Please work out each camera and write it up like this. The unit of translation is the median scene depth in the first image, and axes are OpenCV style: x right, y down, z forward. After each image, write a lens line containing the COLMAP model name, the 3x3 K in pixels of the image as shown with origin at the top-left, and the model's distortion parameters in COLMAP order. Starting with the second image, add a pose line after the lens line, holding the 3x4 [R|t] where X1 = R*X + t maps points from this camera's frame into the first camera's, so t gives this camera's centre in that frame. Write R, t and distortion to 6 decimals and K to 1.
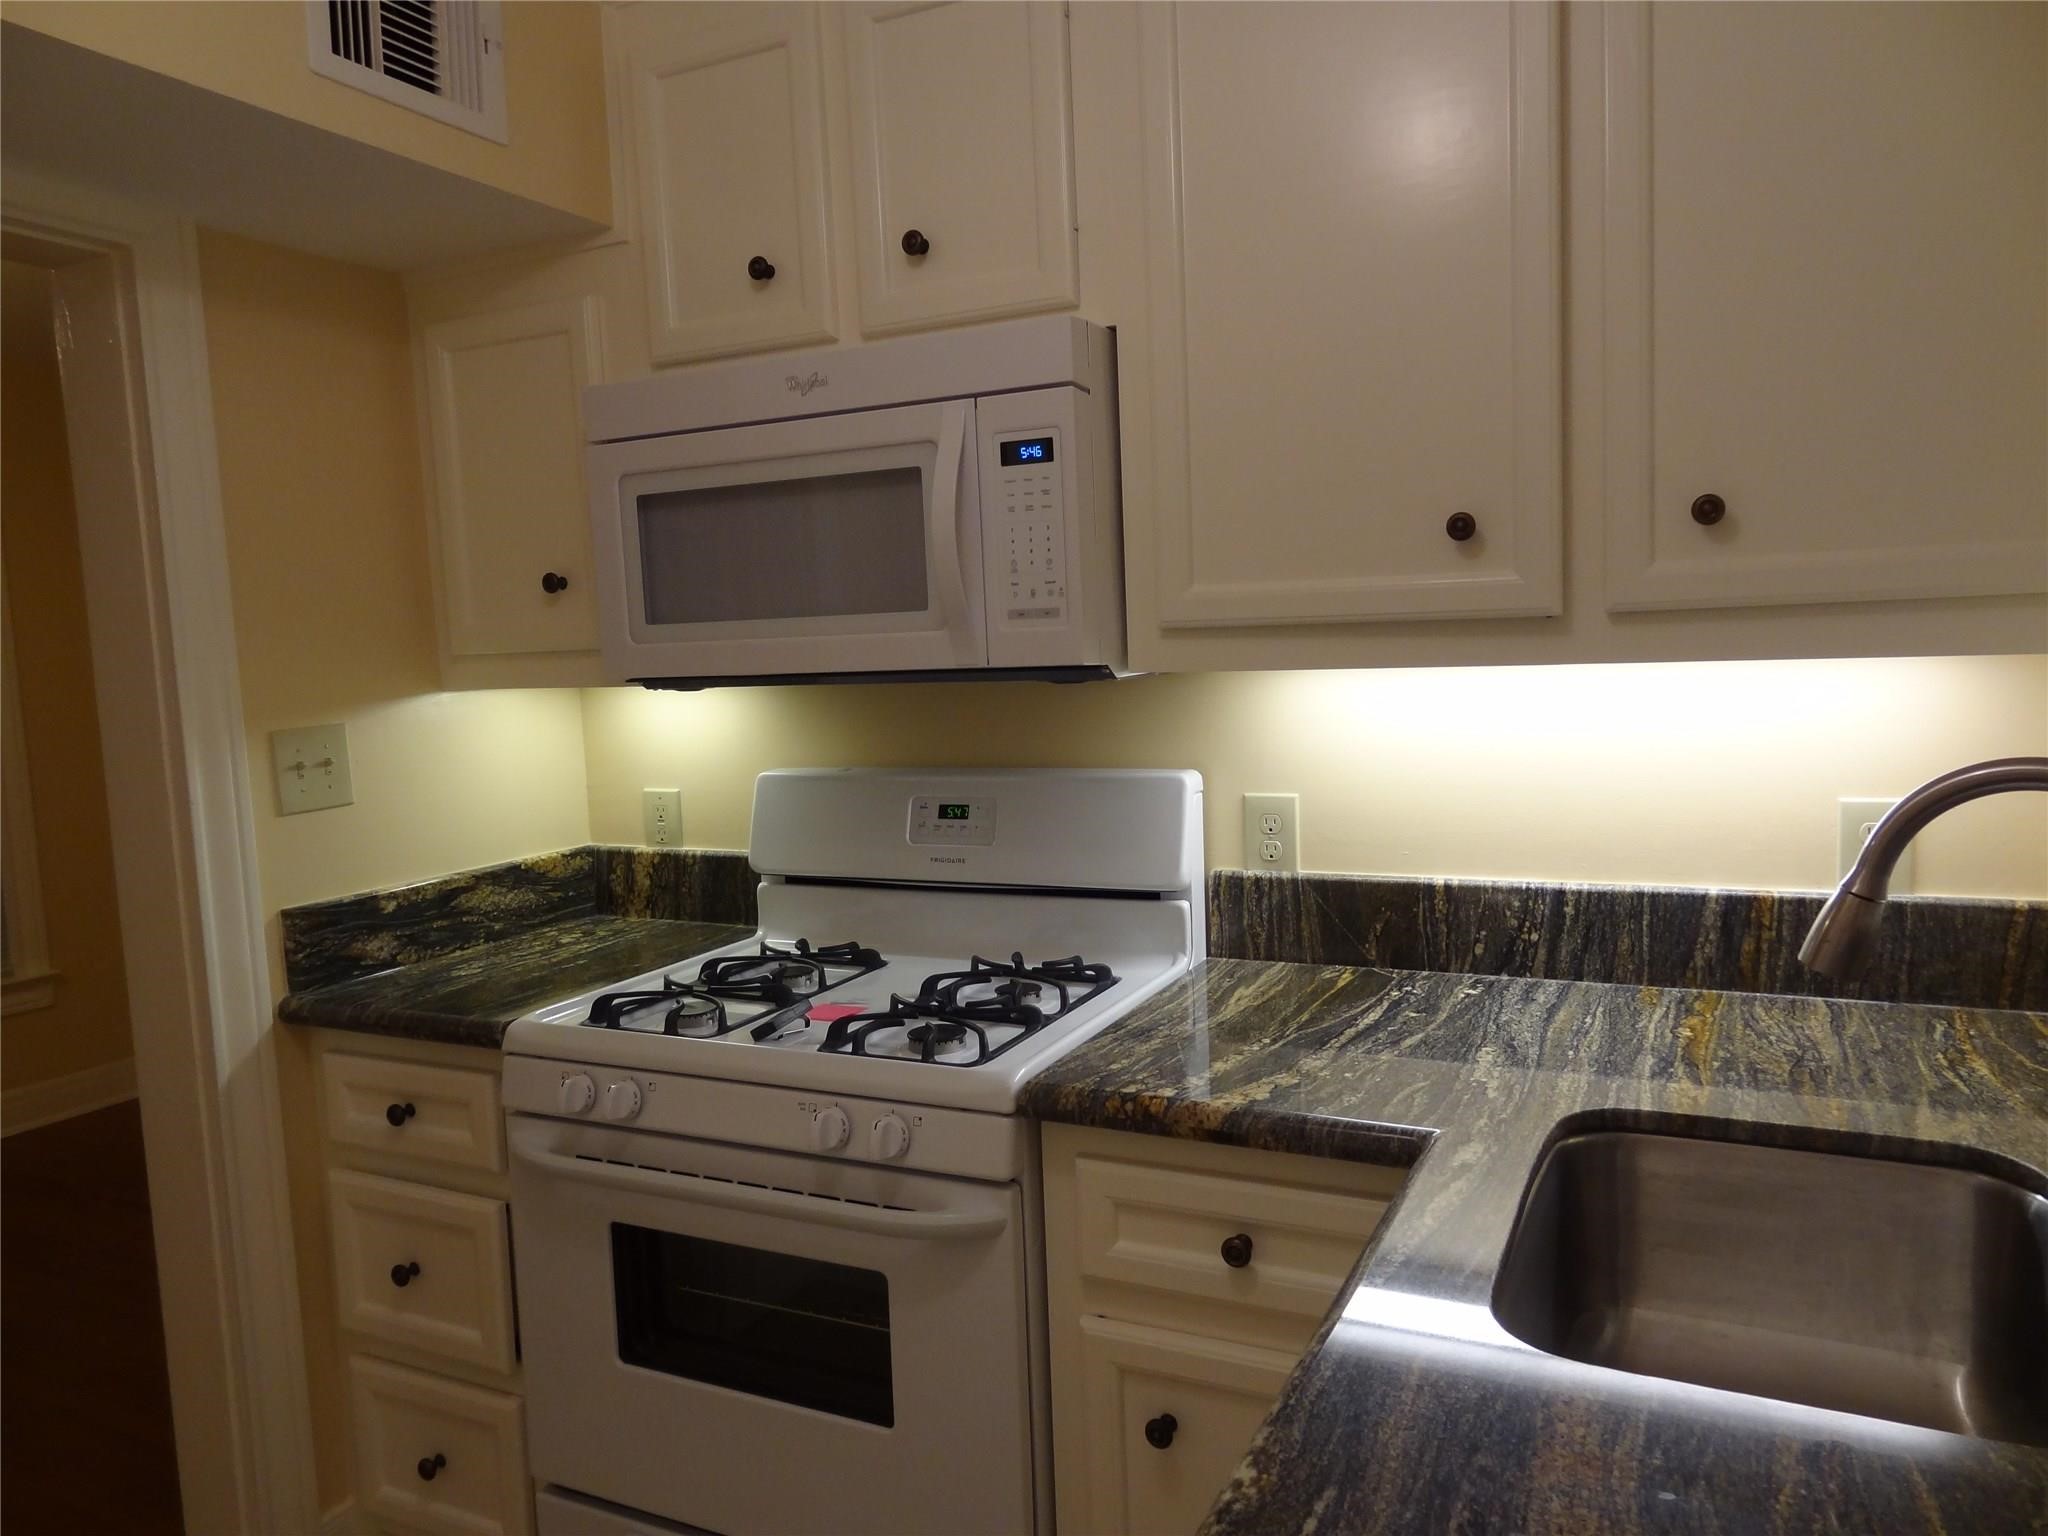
lens RADIAL K [[1459.0, 0, 1023.4], [0, 1459.0, 766.5], [0, 0, 1]] dist [0.026480, -0.003663]
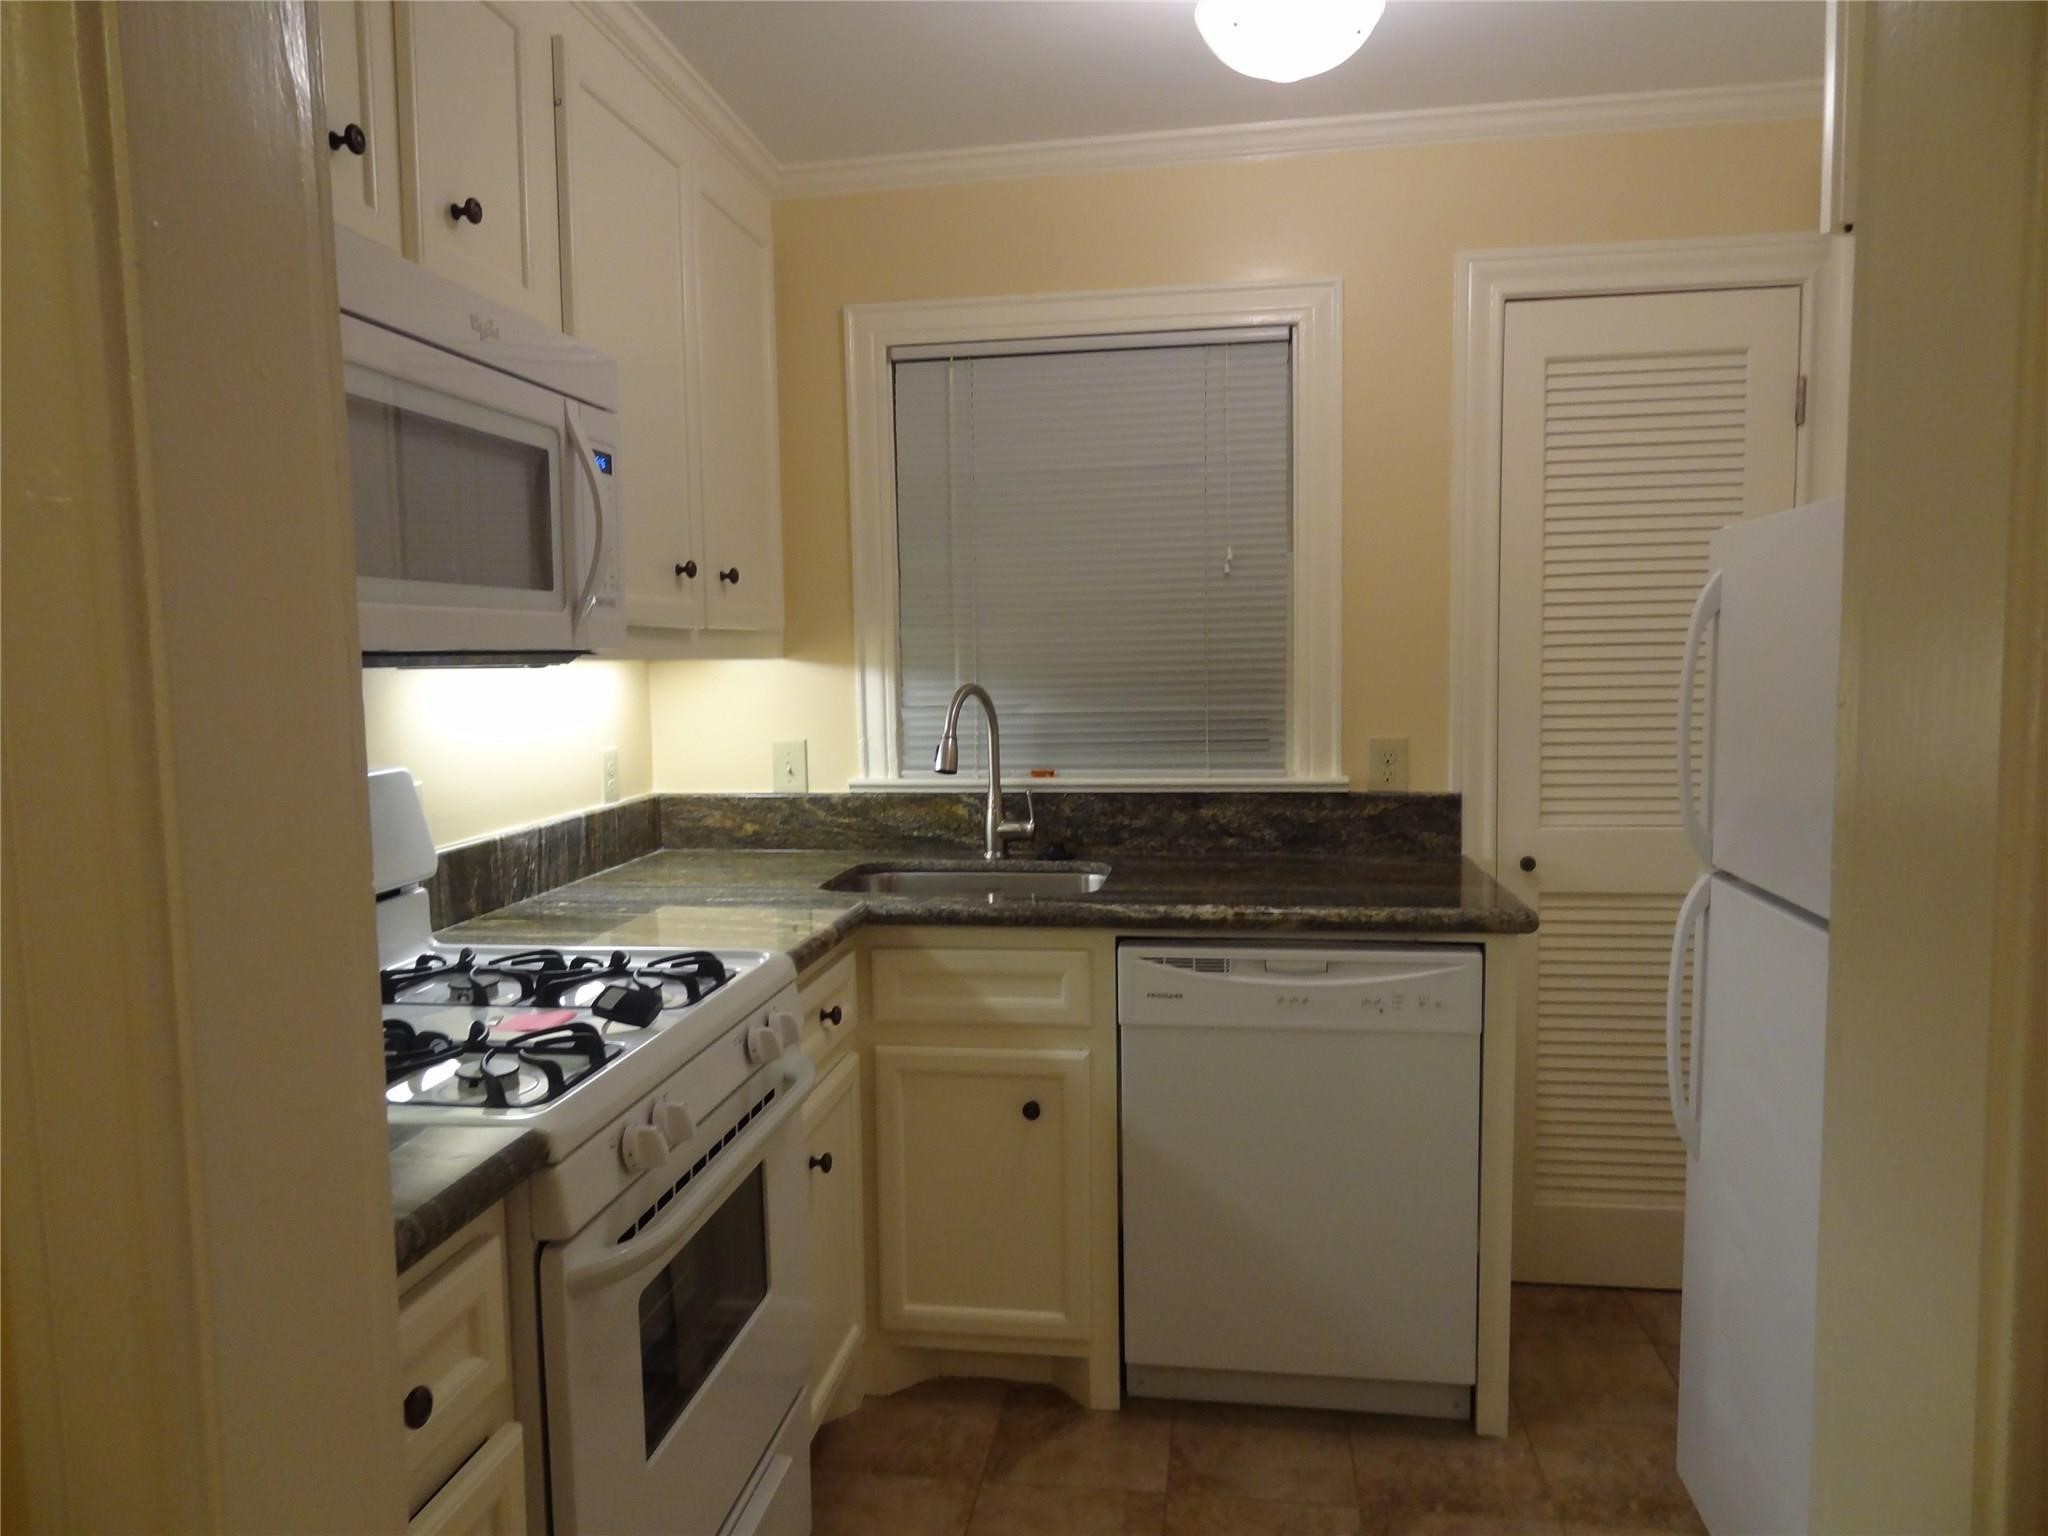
lens RADIAL K [[1459.0, 0, 1022.7], [0, 1459.0, 773.0], [0, 0, 1]] dist [0.026480, -0.003663]
pose [[-0.298638, -0.041739, 0.953453, -1.084082], [0.104524, 0.991603, 0.076148, -0.025398], [-0.948625, 0.122399, -0.291768, 0.955984]]
